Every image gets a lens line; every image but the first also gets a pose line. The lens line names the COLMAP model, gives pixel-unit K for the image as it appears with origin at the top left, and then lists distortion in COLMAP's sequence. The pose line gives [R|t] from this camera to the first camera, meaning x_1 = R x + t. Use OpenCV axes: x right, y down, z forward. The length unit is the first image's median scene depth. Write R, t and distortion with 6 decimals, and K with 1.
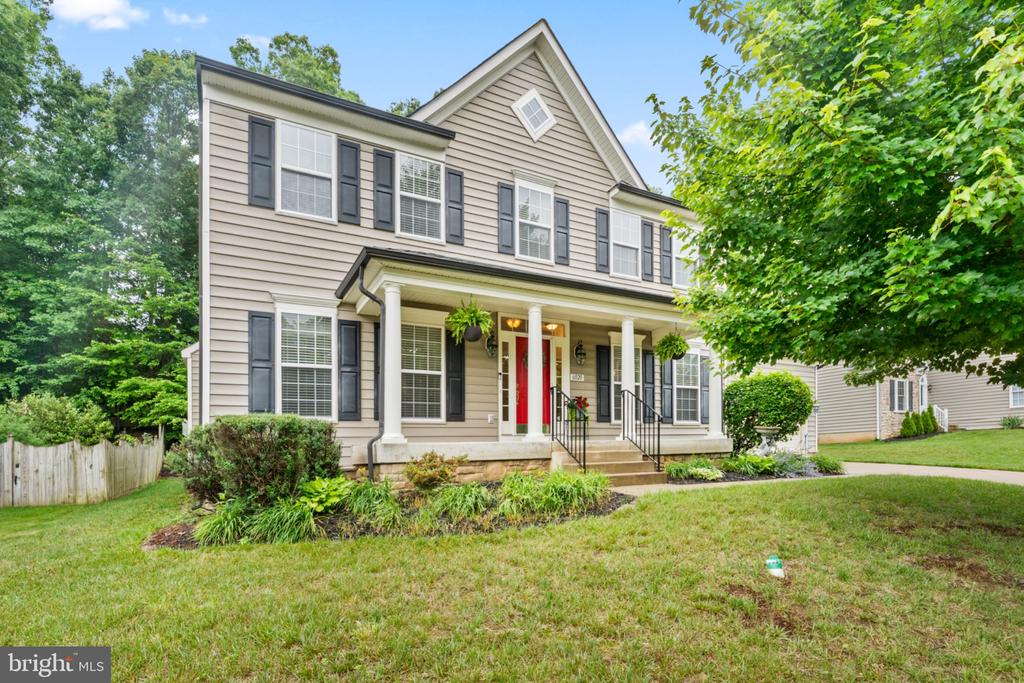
lens RADIAL K [[426.4, 0, 511.7], [0, 426.4, 364.8], [0, 0, 1]] dist [-0.000817, -0.000160]
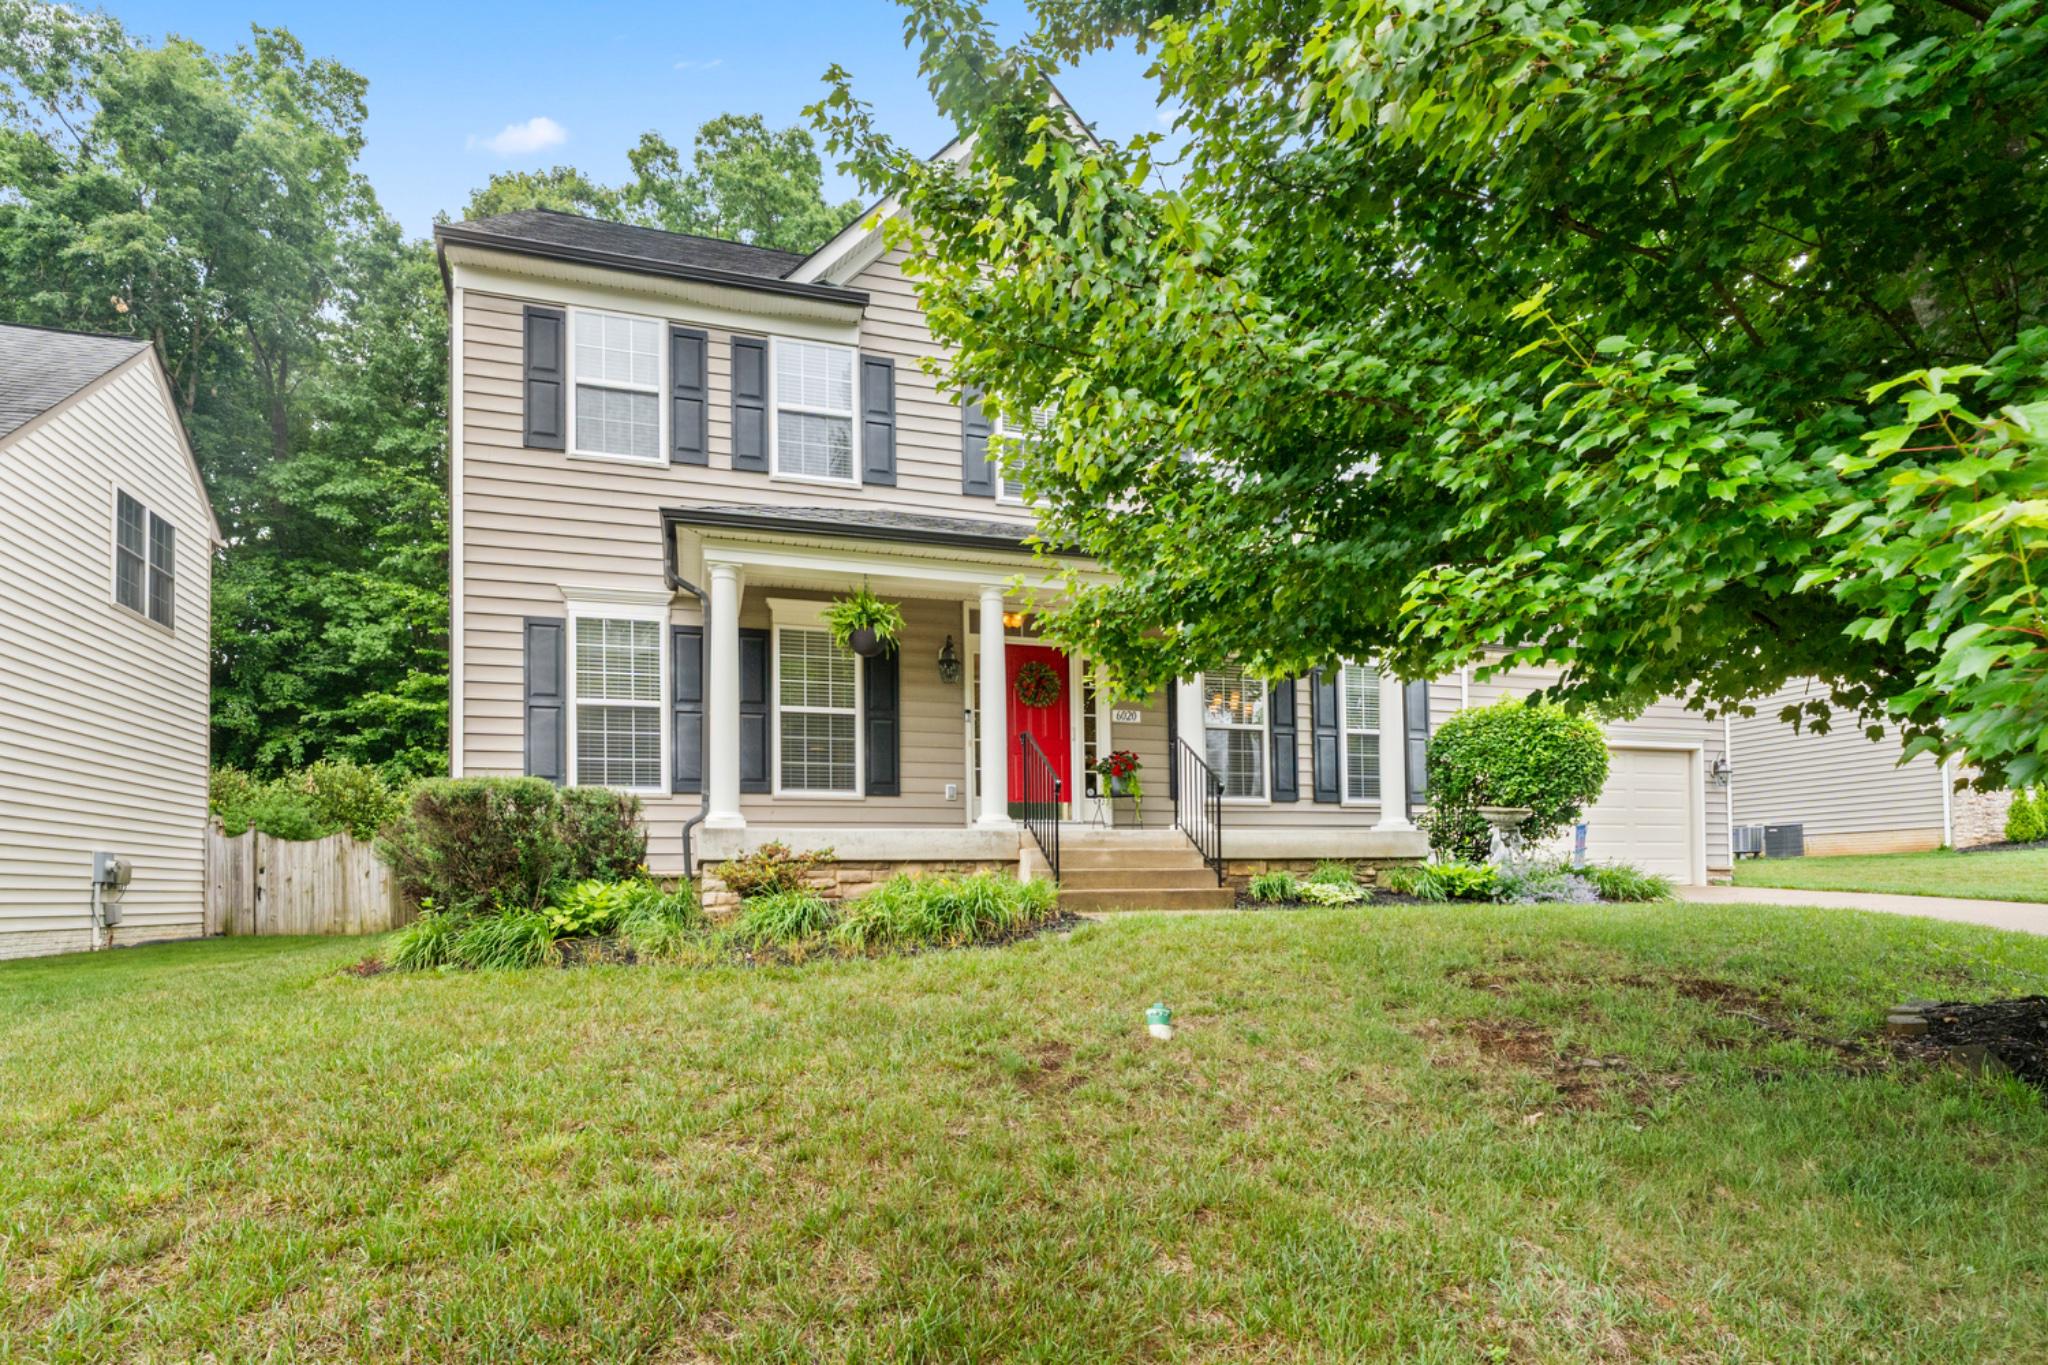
lens RADIAL K [[829.2, 0, 1024.0], [0, 829.2, 682.5], [0, 0, 1]] dist [-0.002134, -0.000107]
pose [[0.987741, -0.022424, -0.154480, 0.231482], [0.019441, 0.999595, -0.020800, 0.007832], [0.154884, 0.017542, 0.987777, -0.066413]]
